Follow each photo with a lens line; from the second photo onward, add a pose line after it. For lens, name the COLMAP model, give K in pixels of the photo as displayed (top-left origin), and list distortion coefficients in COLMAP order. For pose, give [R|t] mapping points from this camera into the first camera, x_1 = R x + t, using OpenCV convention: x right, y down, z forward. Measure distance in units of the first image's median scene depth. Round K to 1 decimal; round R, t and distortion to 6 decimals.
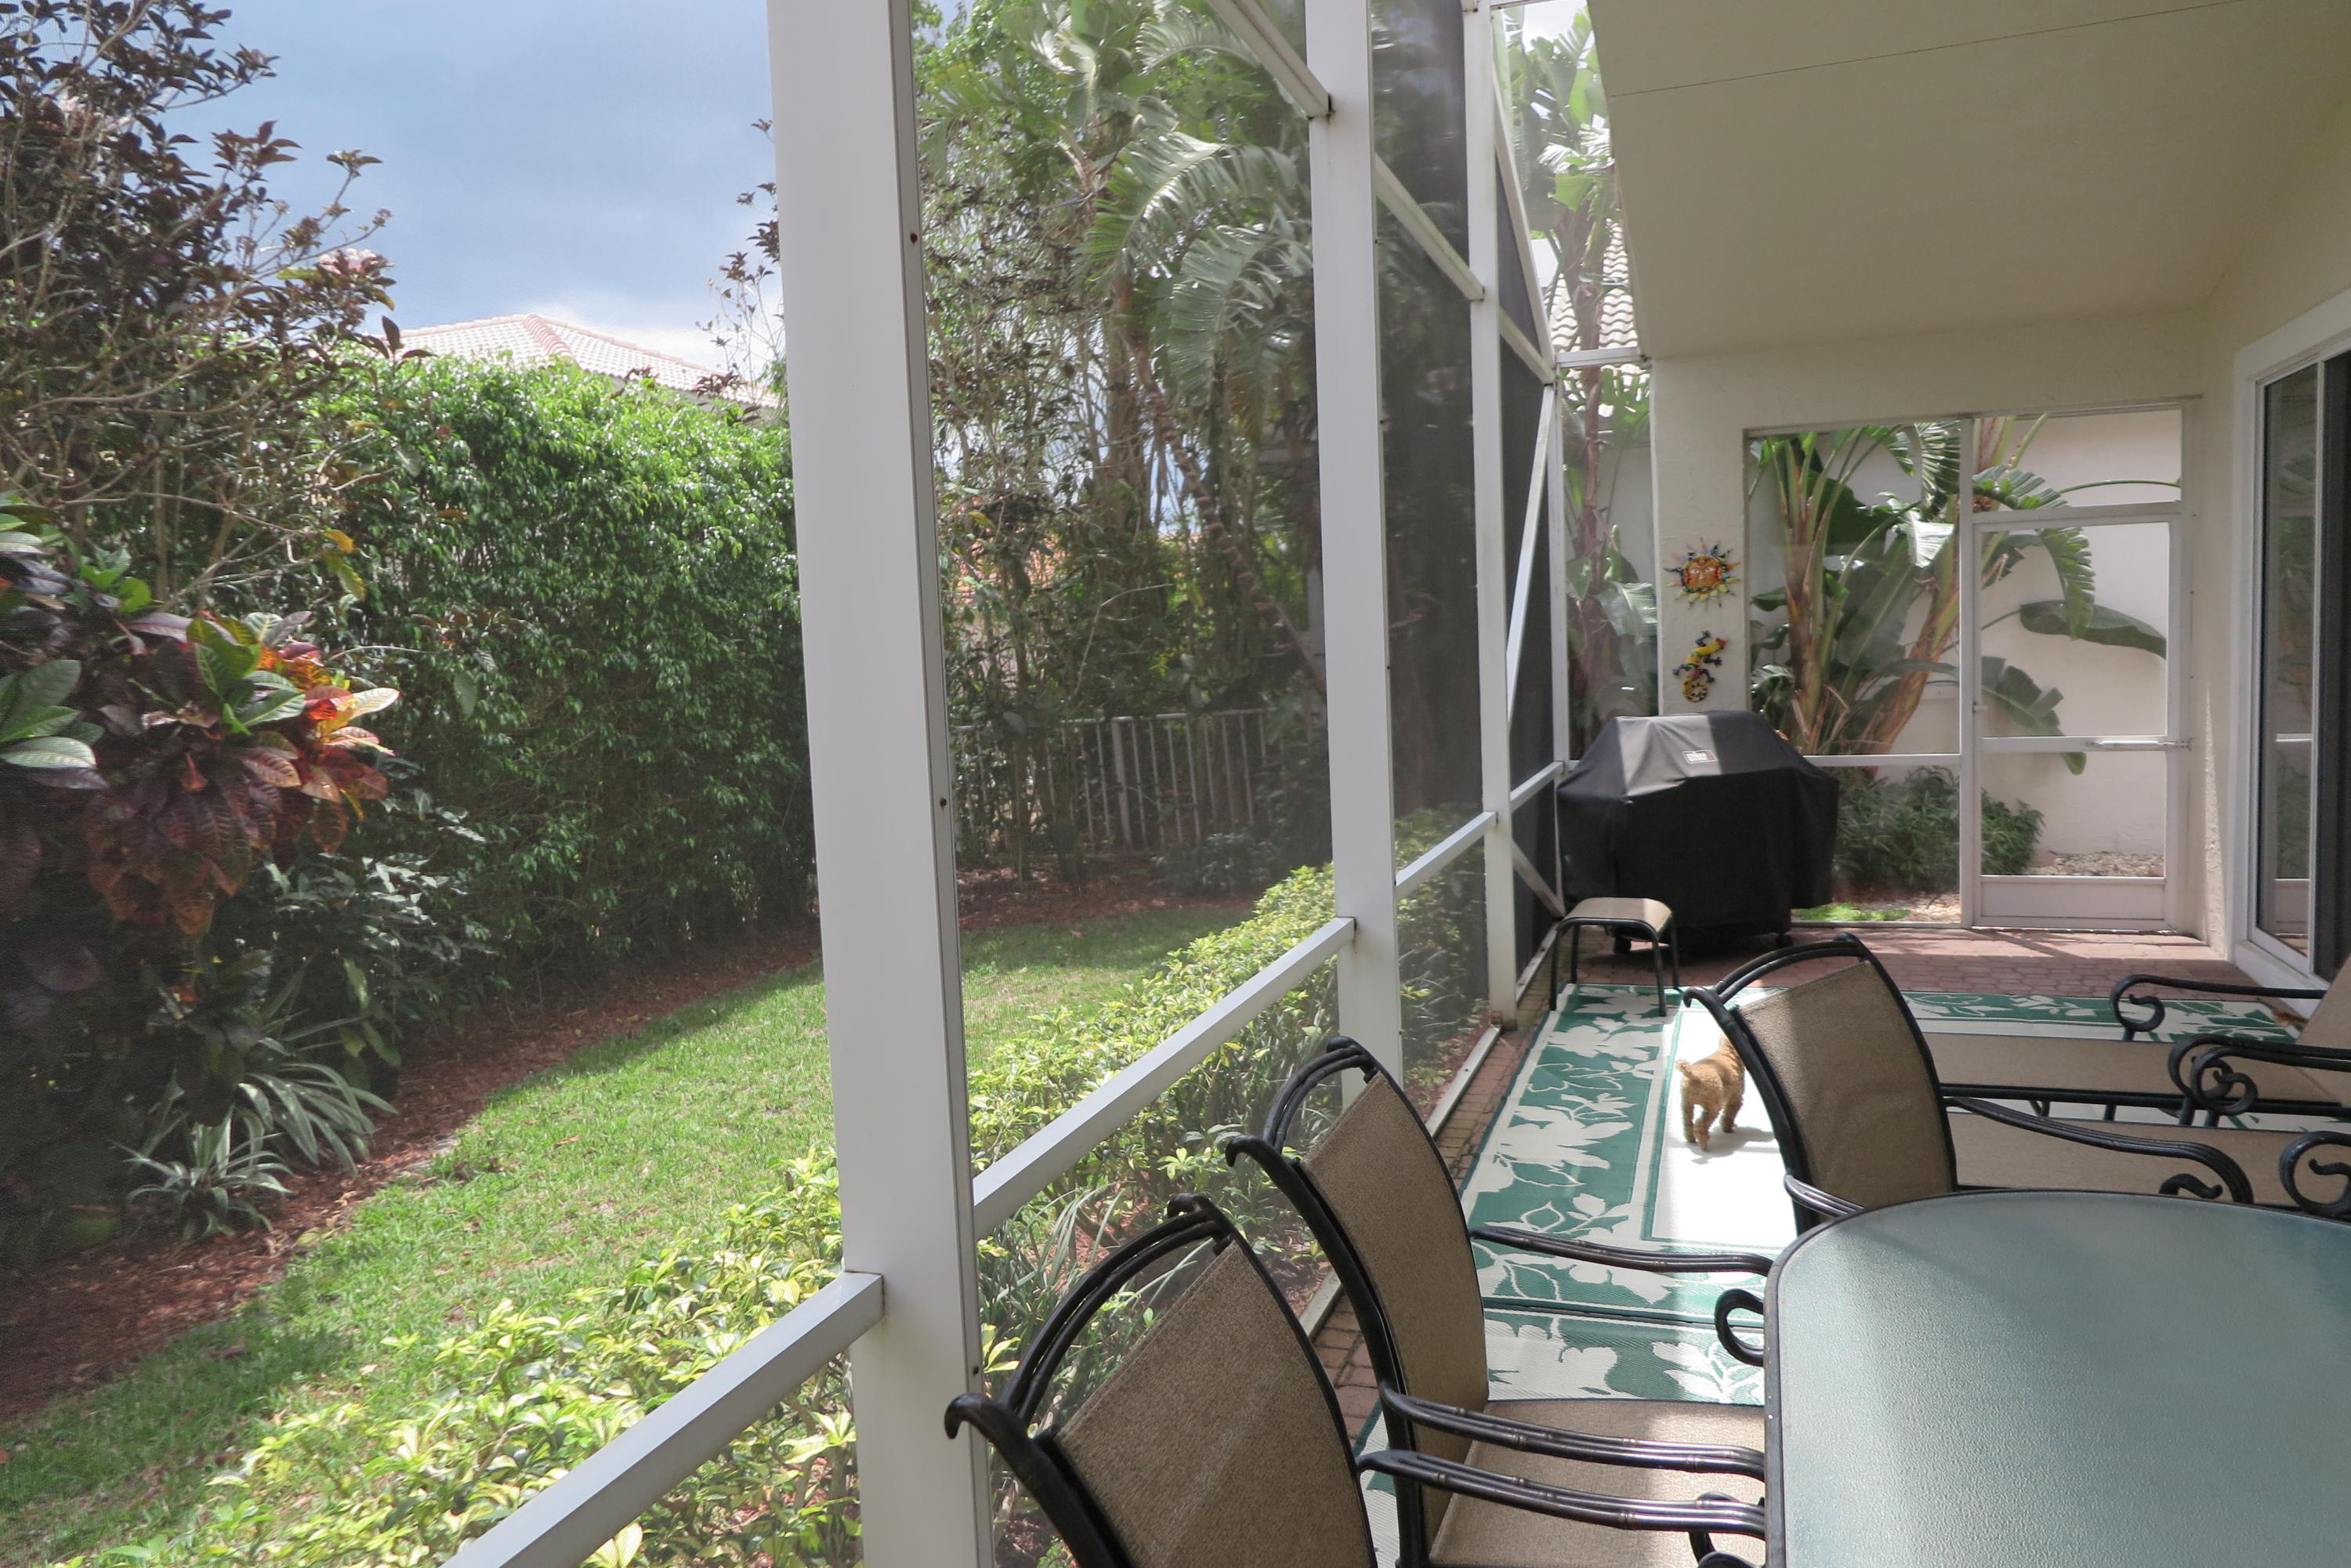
lens RADIAL K [[1594.2, 0, 1174.0], [0, 1594.2, 768.3], [0, 0, 1]] dist [-0.009174, -0.006357]
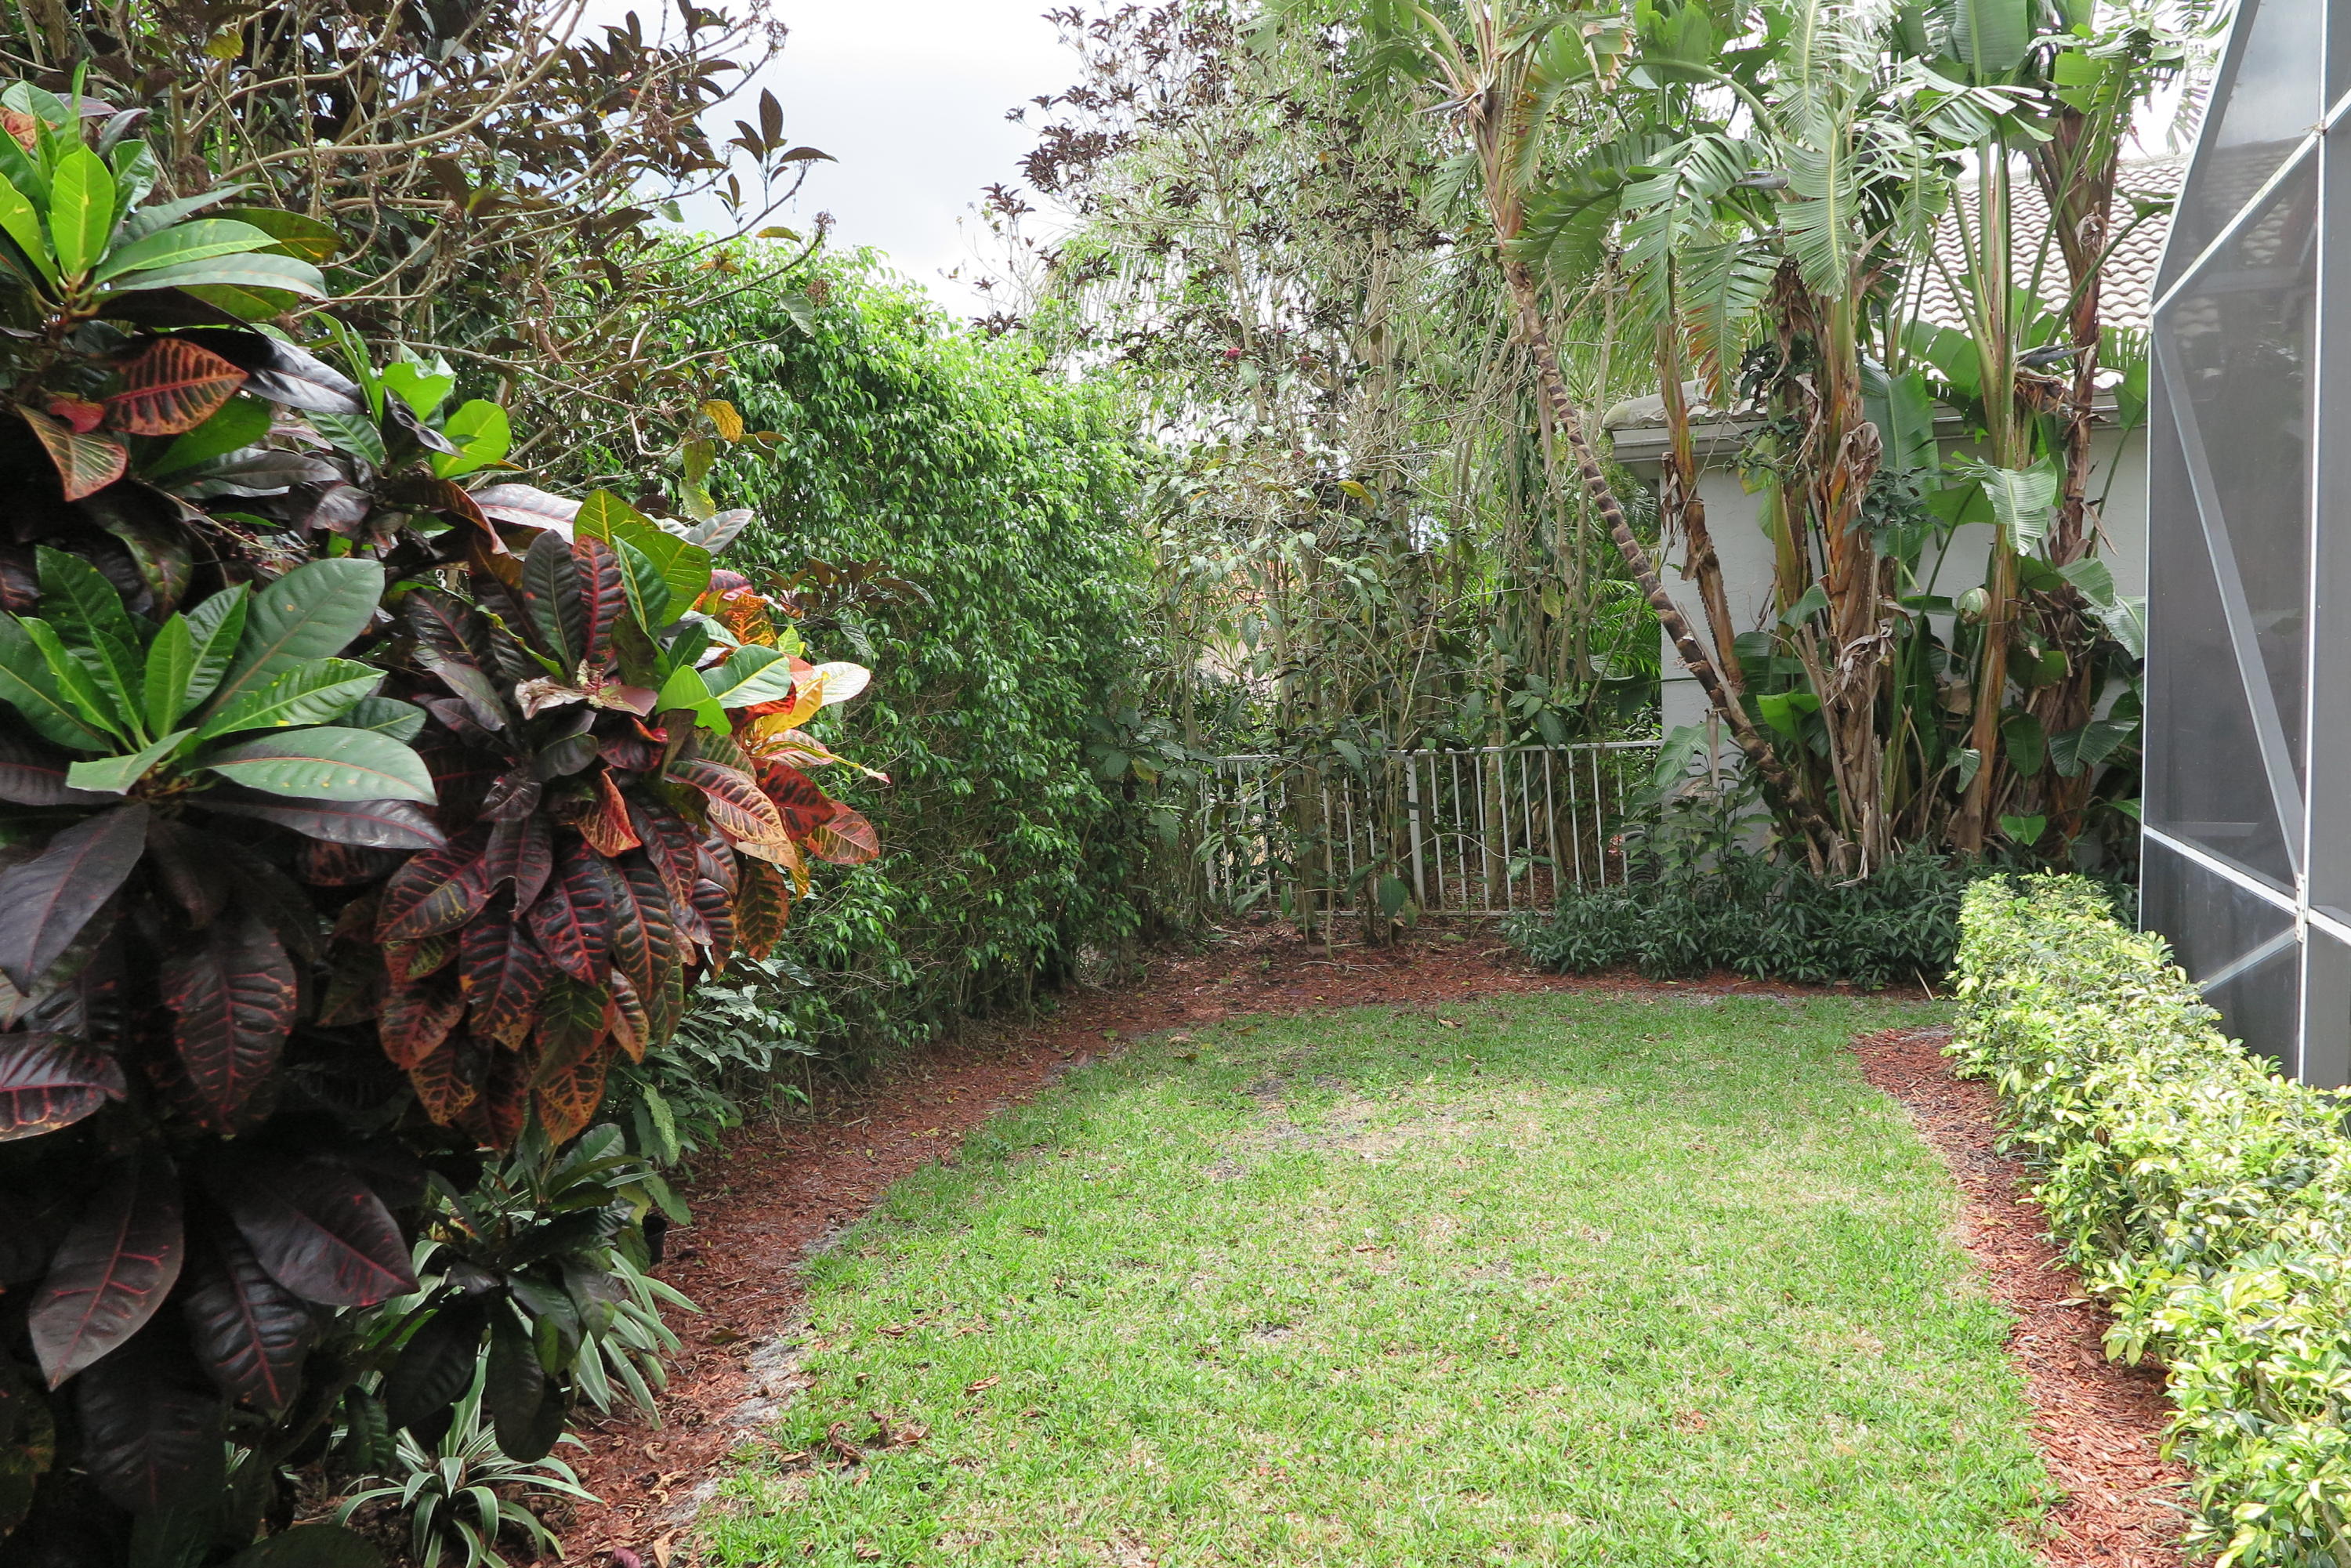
lens RADIAL K [[1623.7, 0, 1173.3], [0, 1623.7, 781.5], [0, 0, 1]] dist [-0.006932, 0.009047]
pose [[0.998045, 0.028711, -0.055515, -0.283271], [-0.029460, 0.999485, -0.012725, -0.003644], [0.055121, 0.014336, 0.998377, 0.356482]]
